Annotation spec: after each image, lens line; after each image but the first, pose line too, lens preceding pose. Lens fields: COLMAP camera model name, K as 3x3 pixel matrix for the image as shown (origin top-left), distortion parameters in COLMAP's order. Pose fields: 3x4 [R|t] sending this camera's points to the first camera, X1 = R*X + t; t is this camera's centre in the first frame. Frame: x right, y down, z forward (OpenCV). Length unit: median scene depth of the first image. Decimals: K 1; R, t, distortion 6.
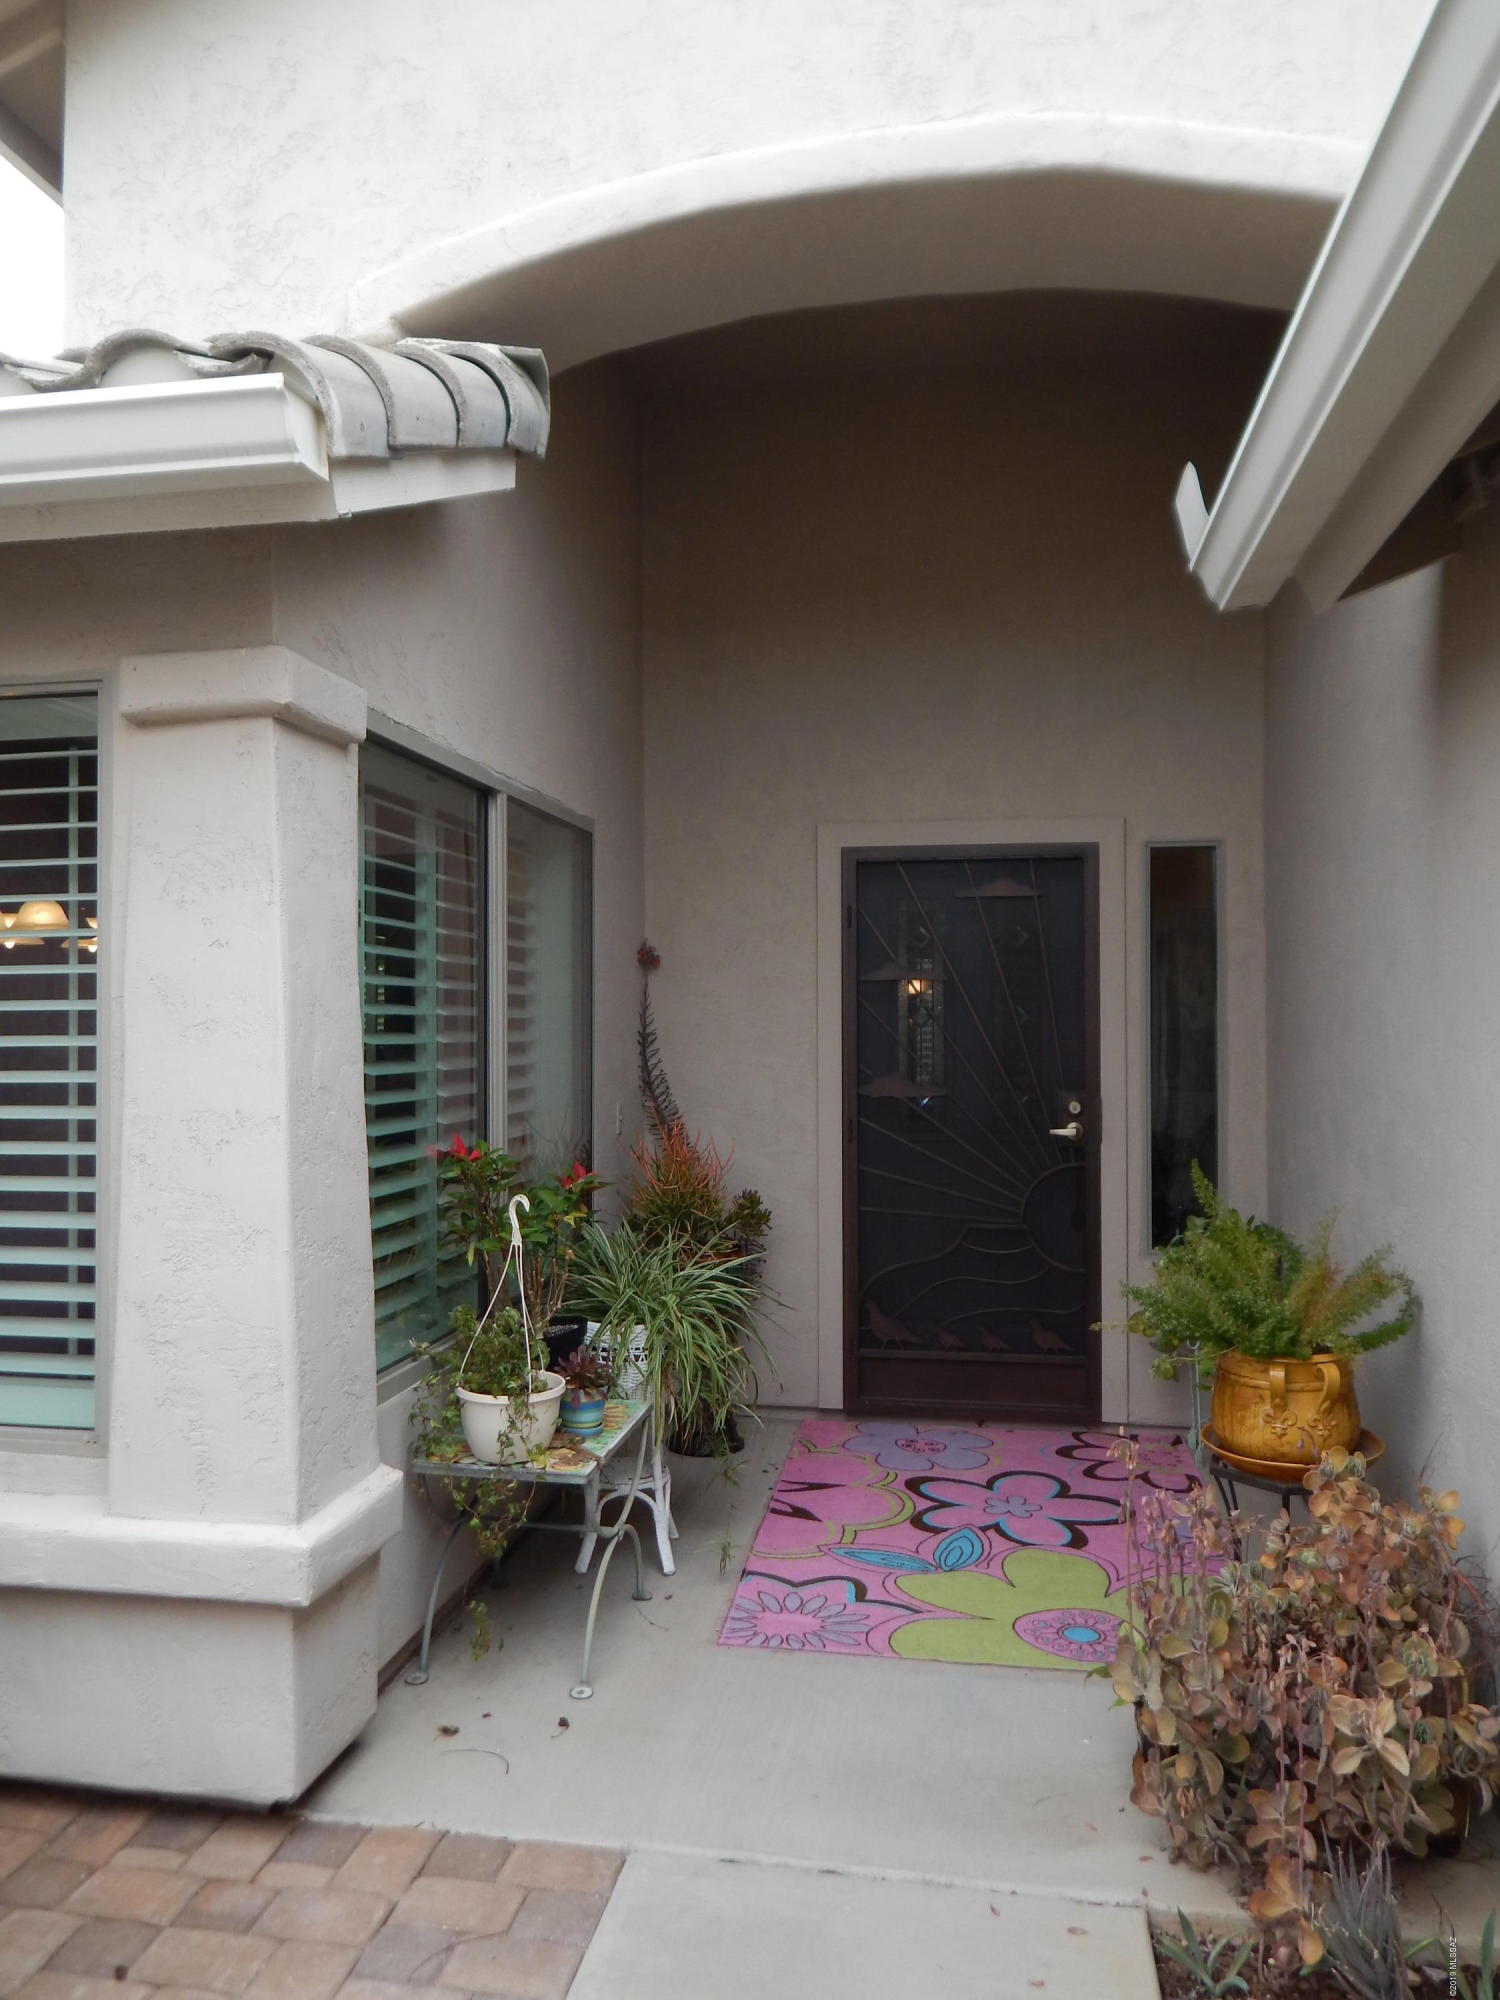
lens RADIAL K [[1442.0, 0, 745.8], [0, 1442.0, 1000.5], [0, 0, 1]] dist [0.004729, 0.001614]
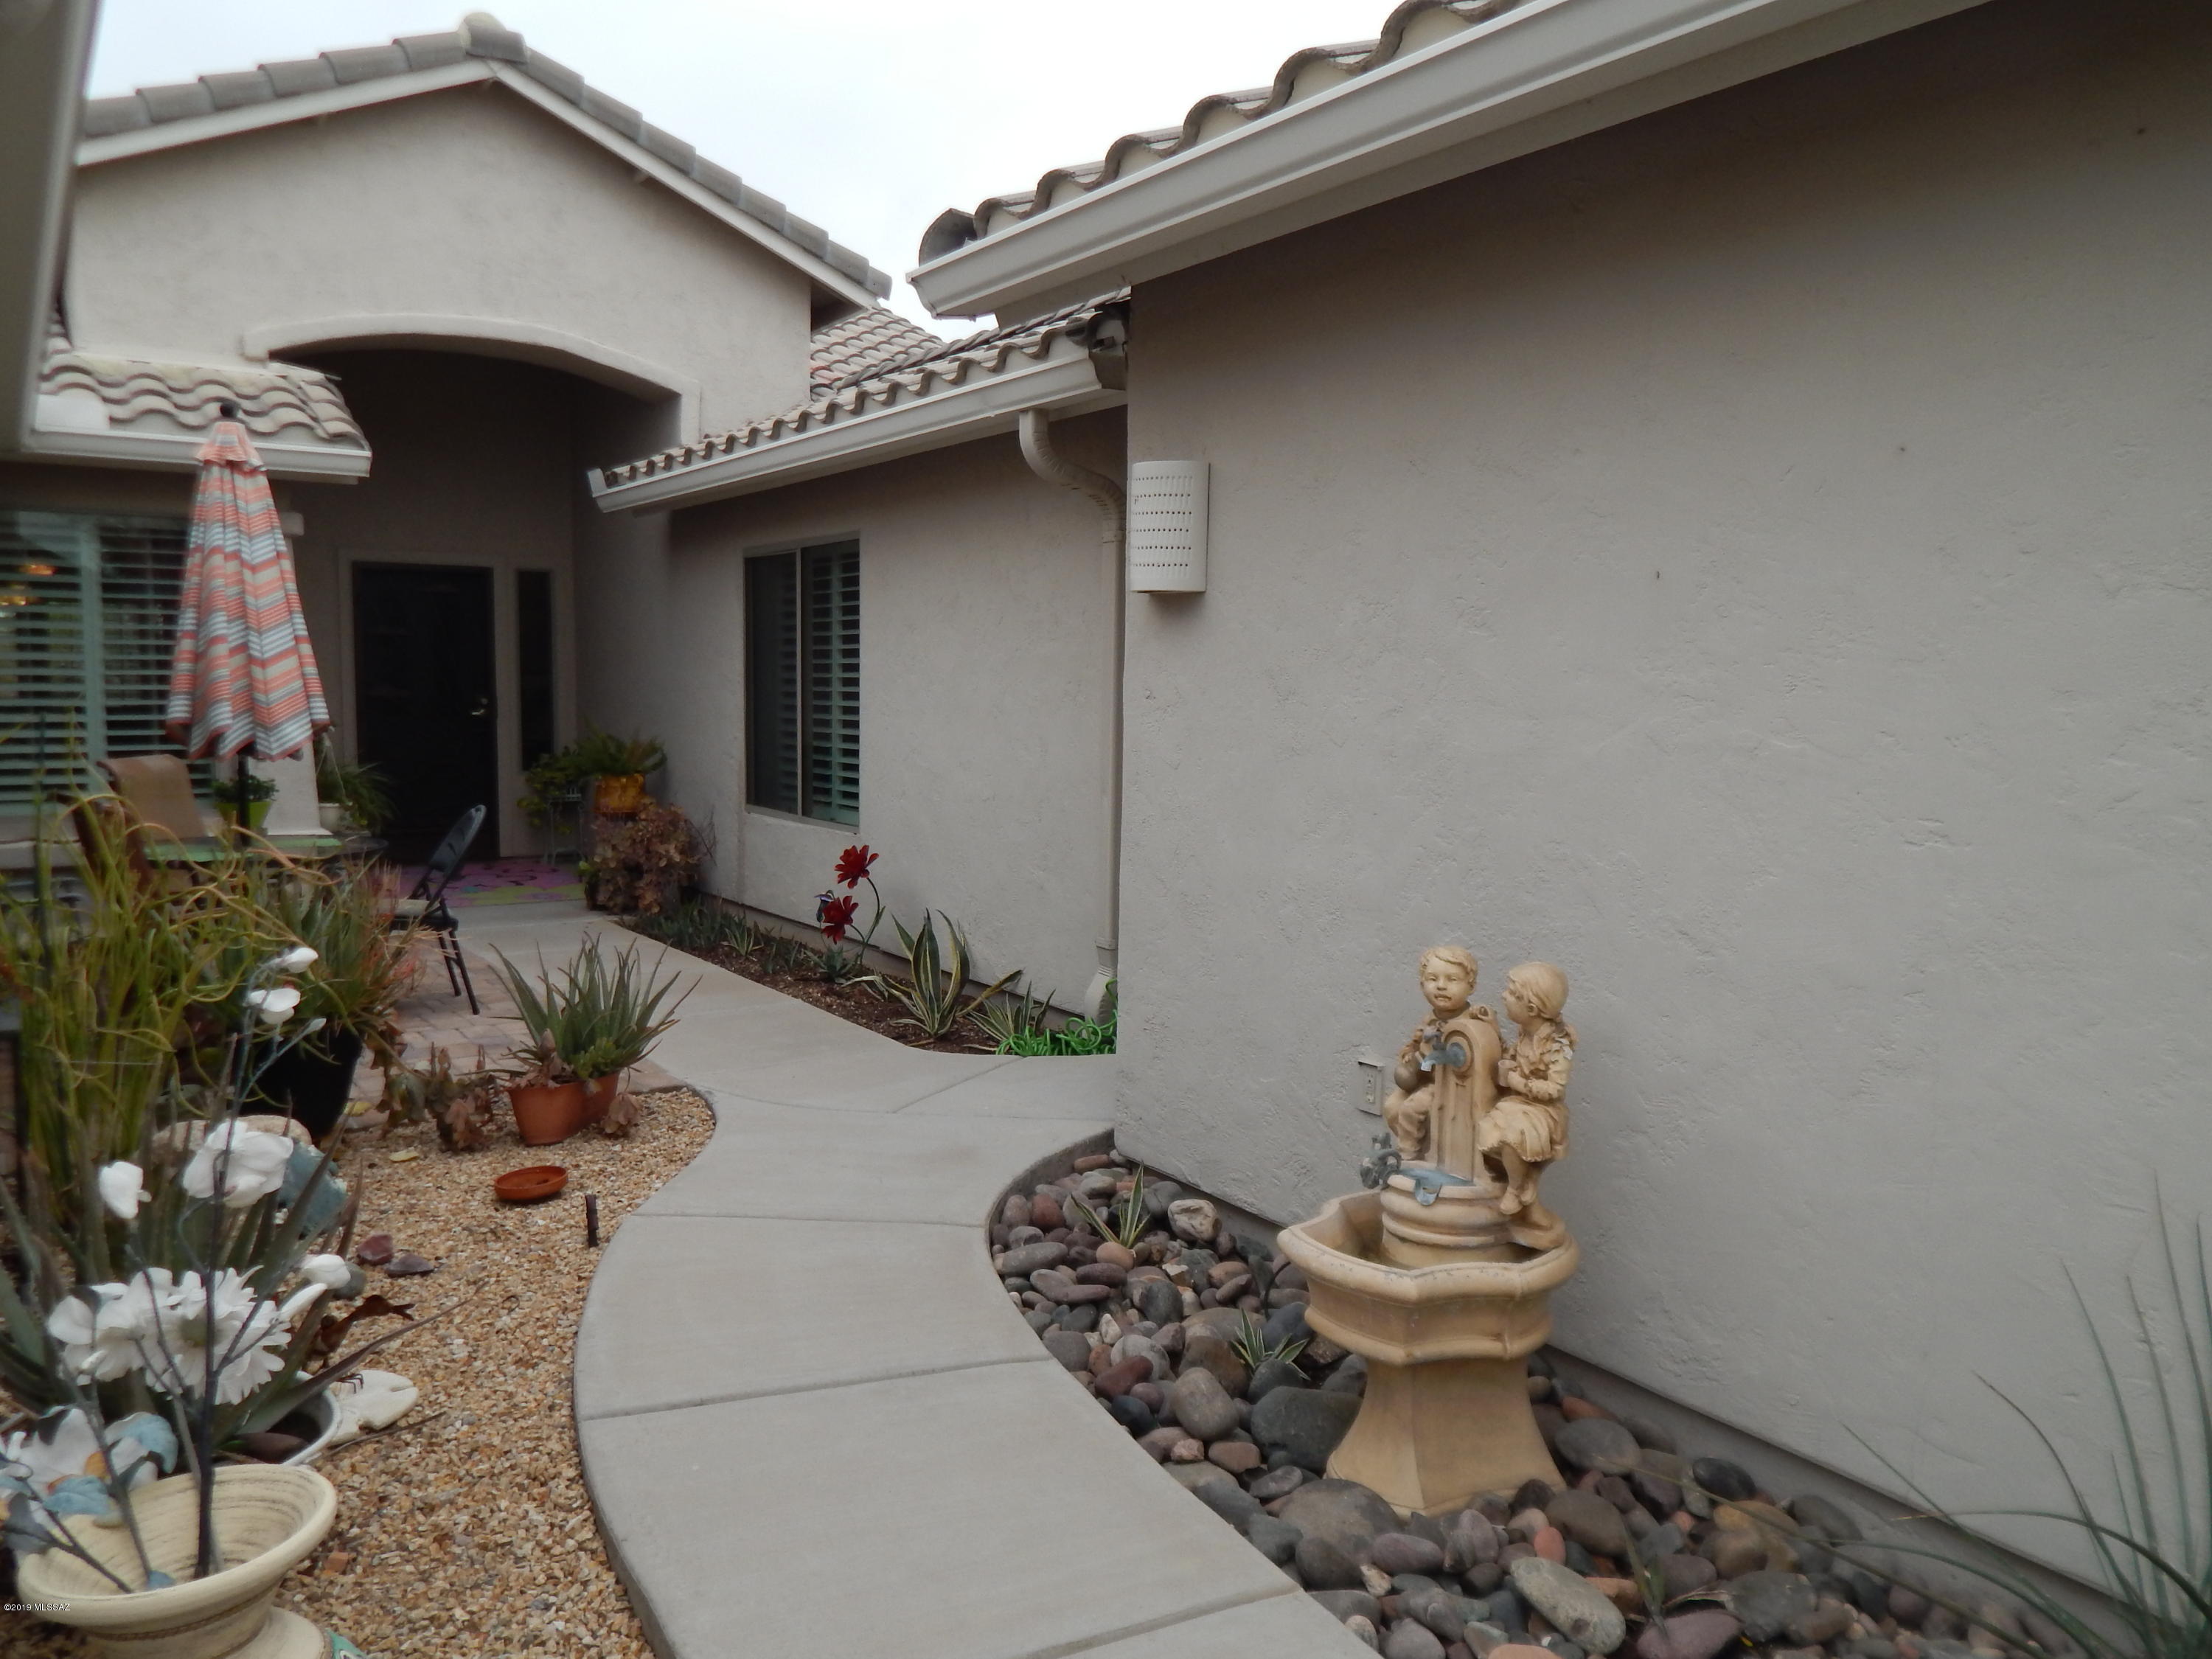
lens RADIAL K [[1594.8, 0, 1102.3], [0, 1594.8, 826.4], [0, 0, 1]] dist [0.004729, 0.001614]
pose [[0.705575, -0.057956, 0.706262, -1.177819], [-0.022539, 0.994310, 0.104110, -0.004381], [-0.708277, -0.089375, 0.700254, -1.865496]]
